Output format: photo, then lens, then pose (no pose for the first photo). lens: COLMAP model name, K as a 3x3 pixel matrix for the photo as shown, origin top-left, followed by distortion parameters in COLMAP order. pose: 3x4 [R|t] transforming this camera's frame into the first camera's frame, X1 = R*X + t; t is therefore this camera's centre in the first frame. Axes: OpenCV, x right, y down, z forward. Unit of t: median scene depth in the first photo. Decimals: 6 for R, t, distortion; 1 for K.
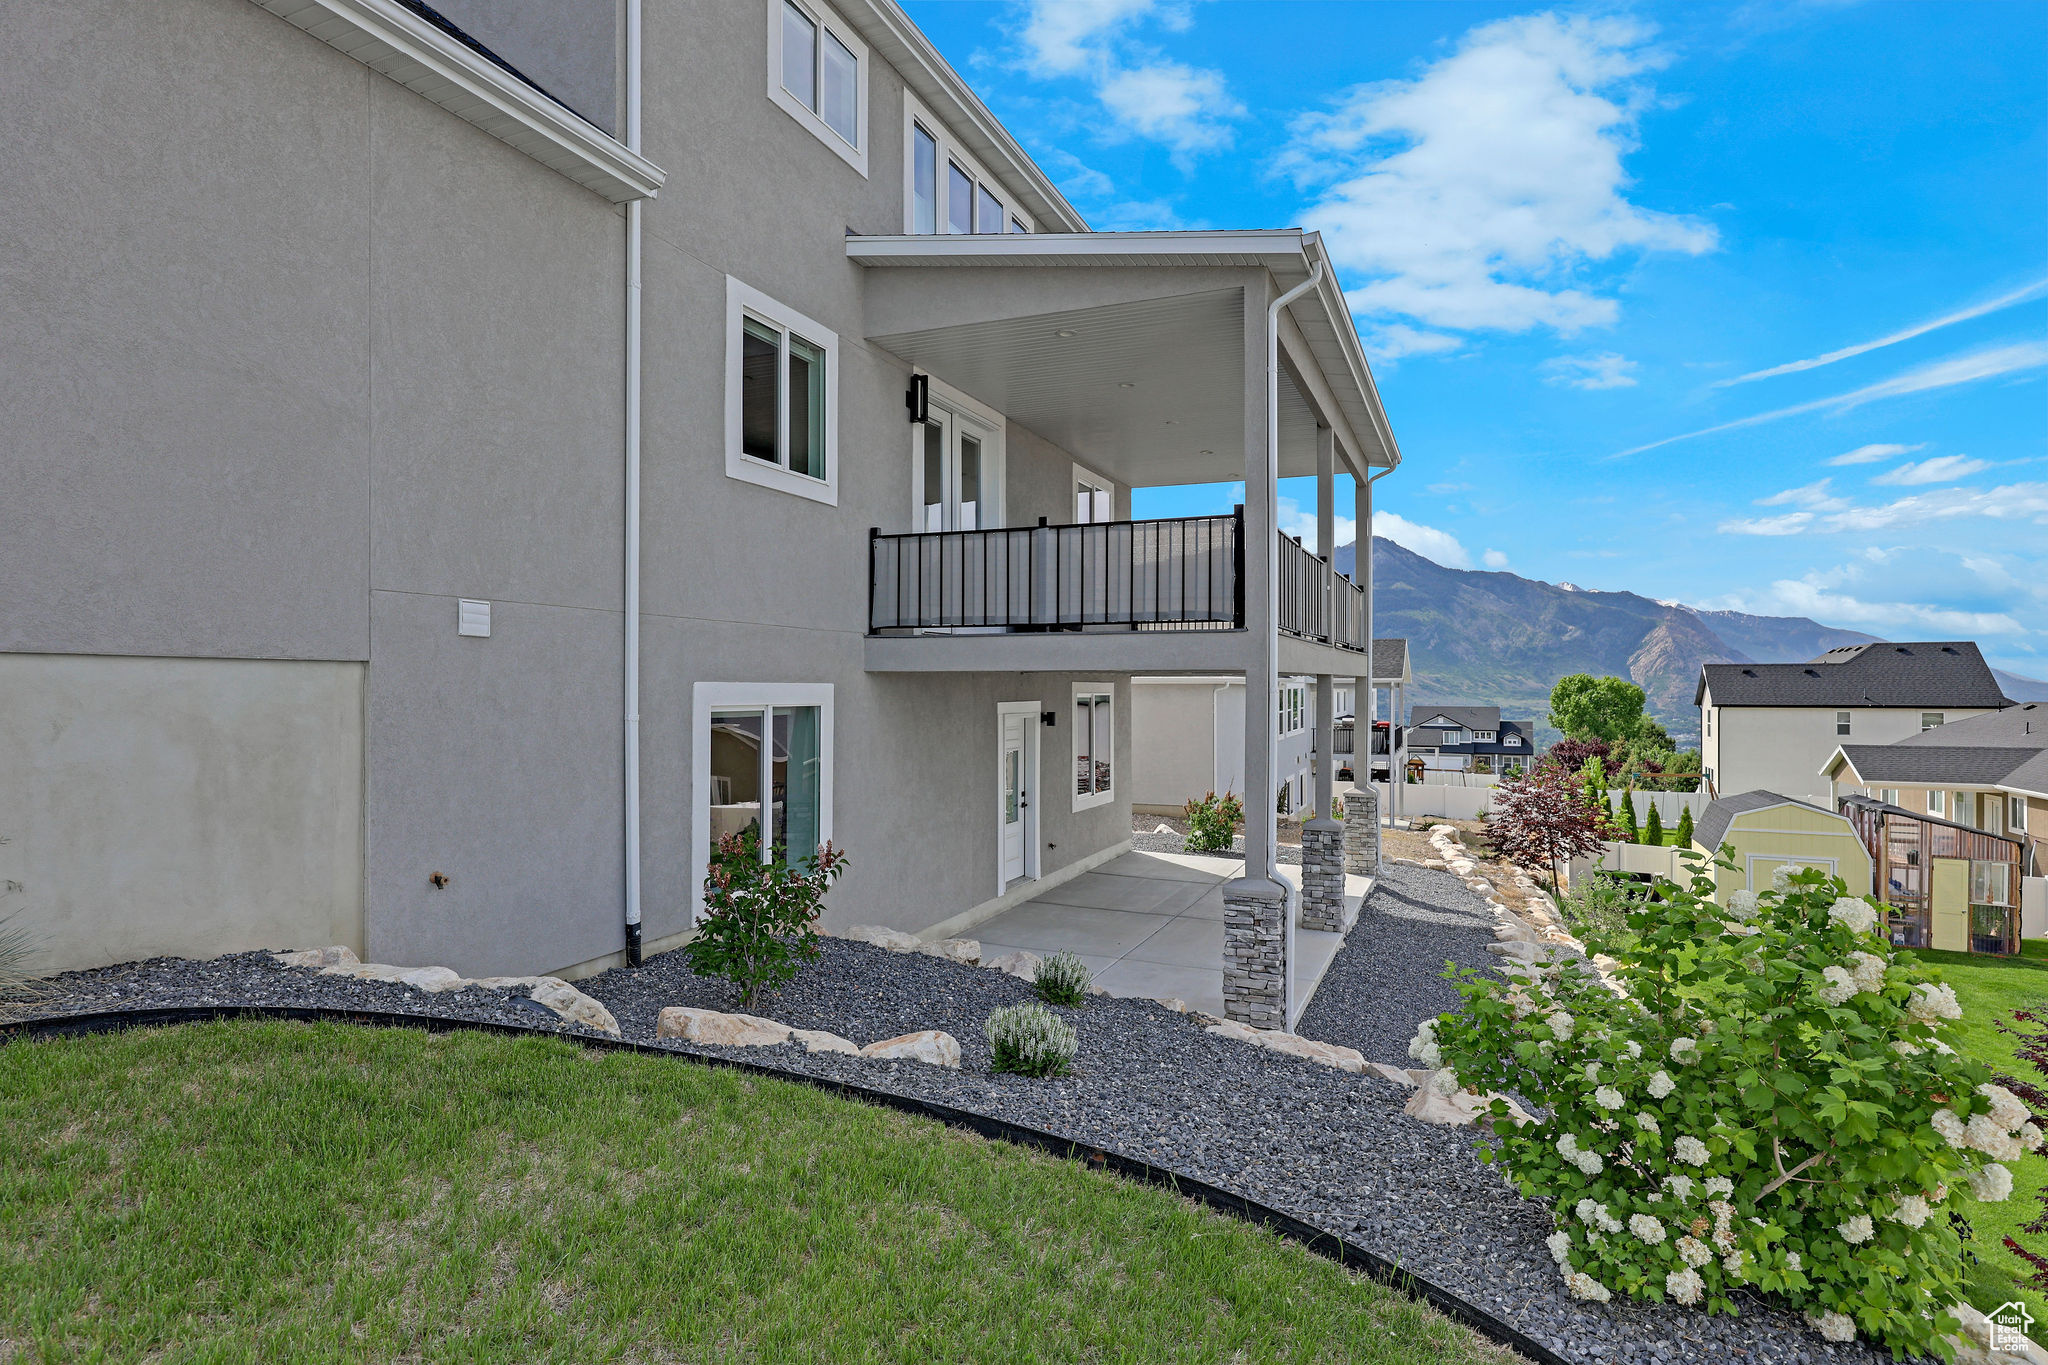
lens RADIAL K [[1098.8, 0, 1024.0], [0, 1098.8, 682.5], [0, 0, 1]] dist [0.000030, 0.000252]
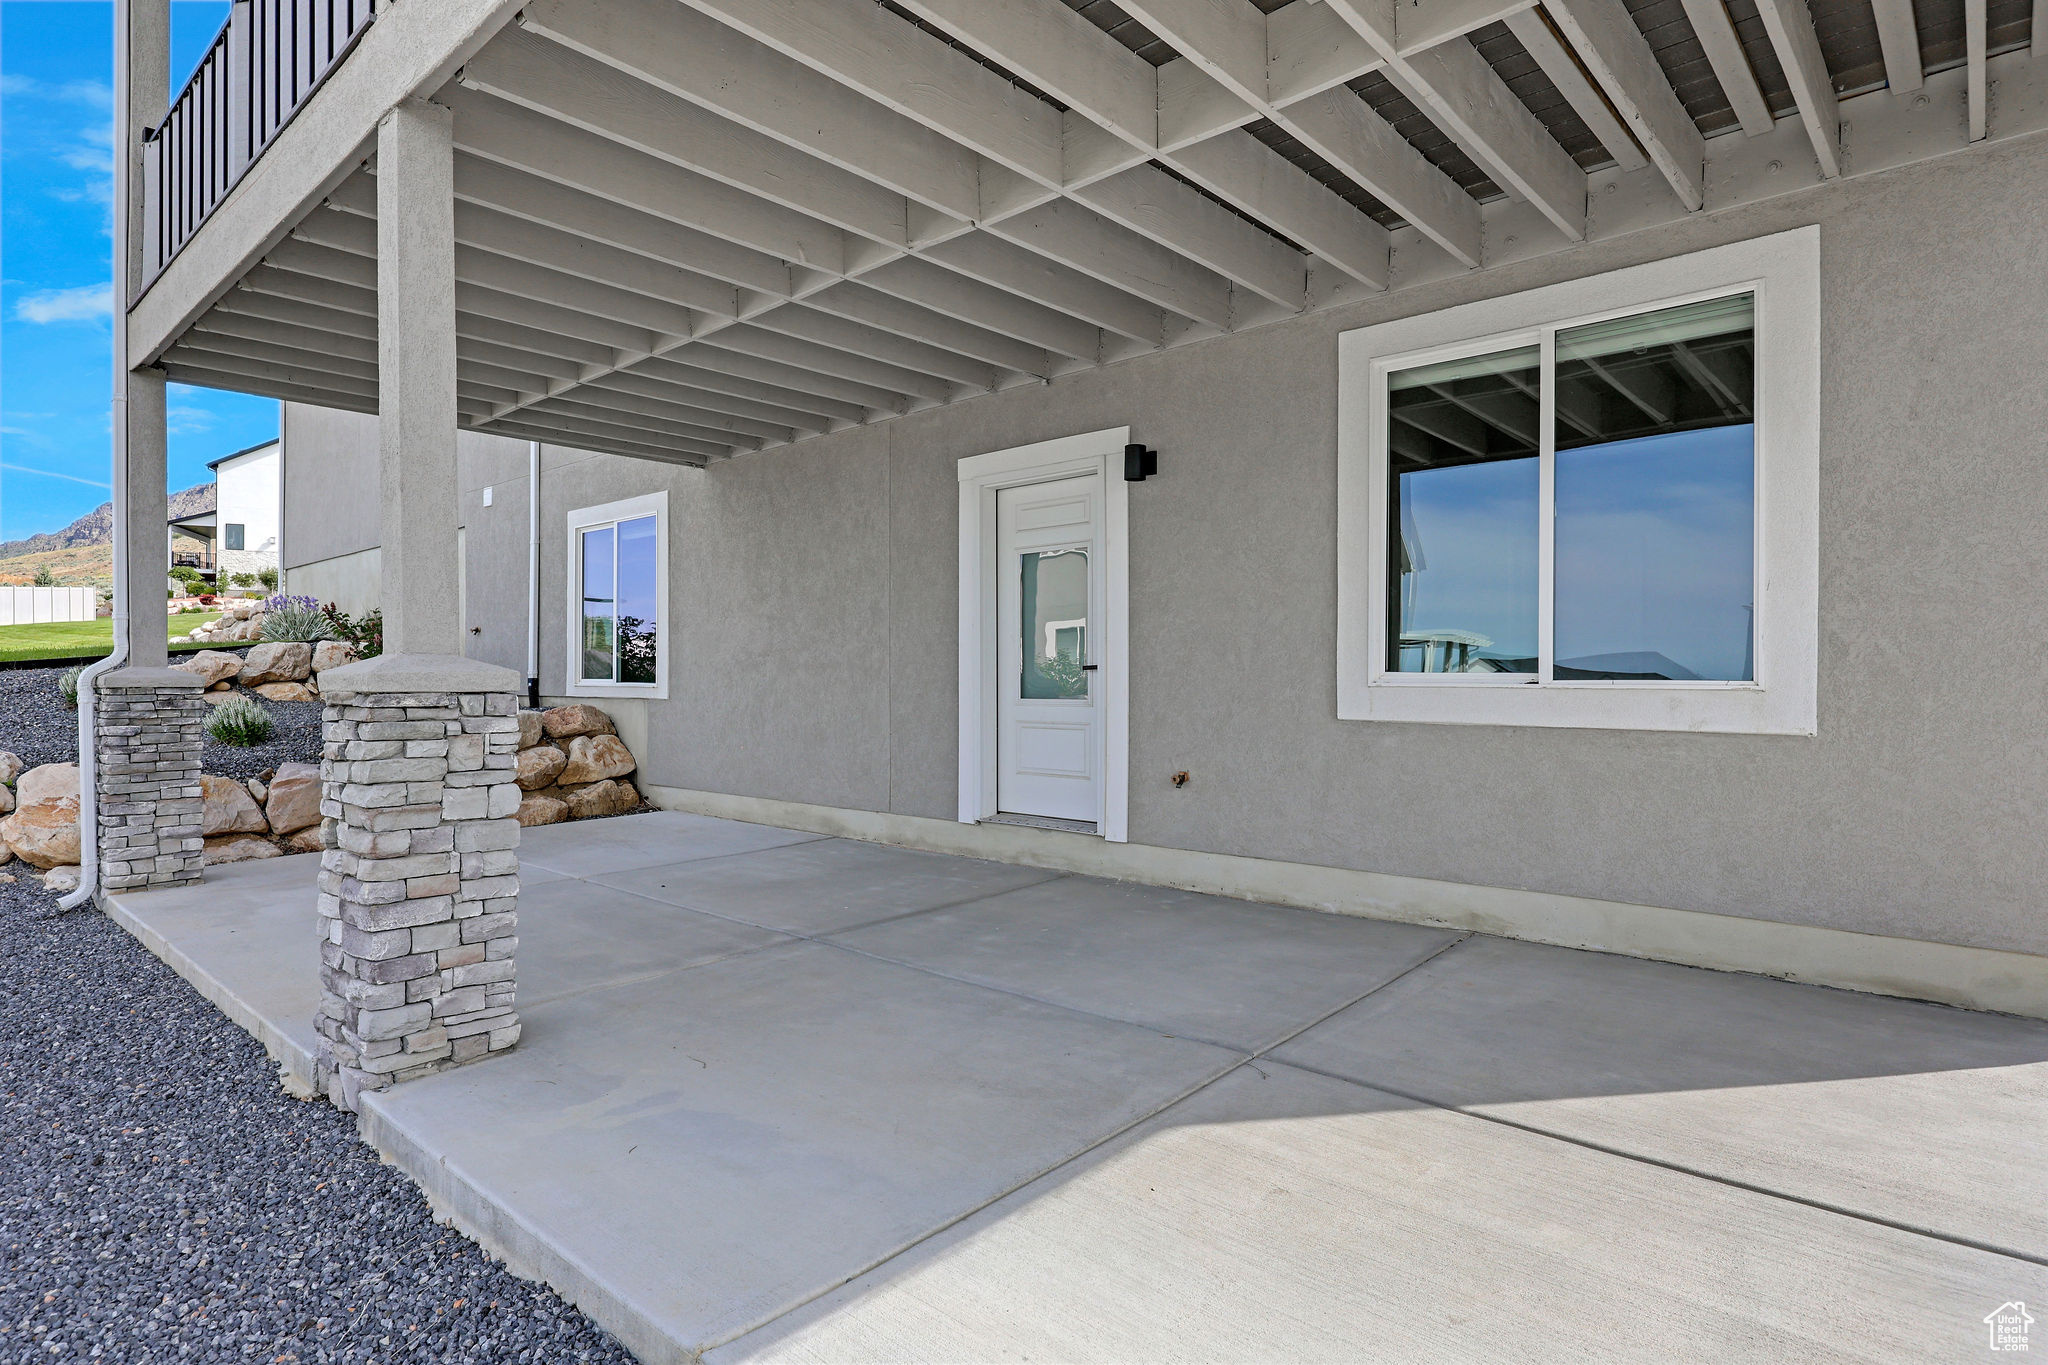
lens RADIAL K [[1098.8, 0, 1024.0], [0, 1098.8, 682.5], [0, 0, 1]] dist [0.000030, 0.000252]
pose [[-0.338583, 0.002237, -0.940934, 0.557910], [0.002384, 0.999996, 0.001520, 0.149669], [0.940934, -0.001729, -0.338587, 1.433064]]
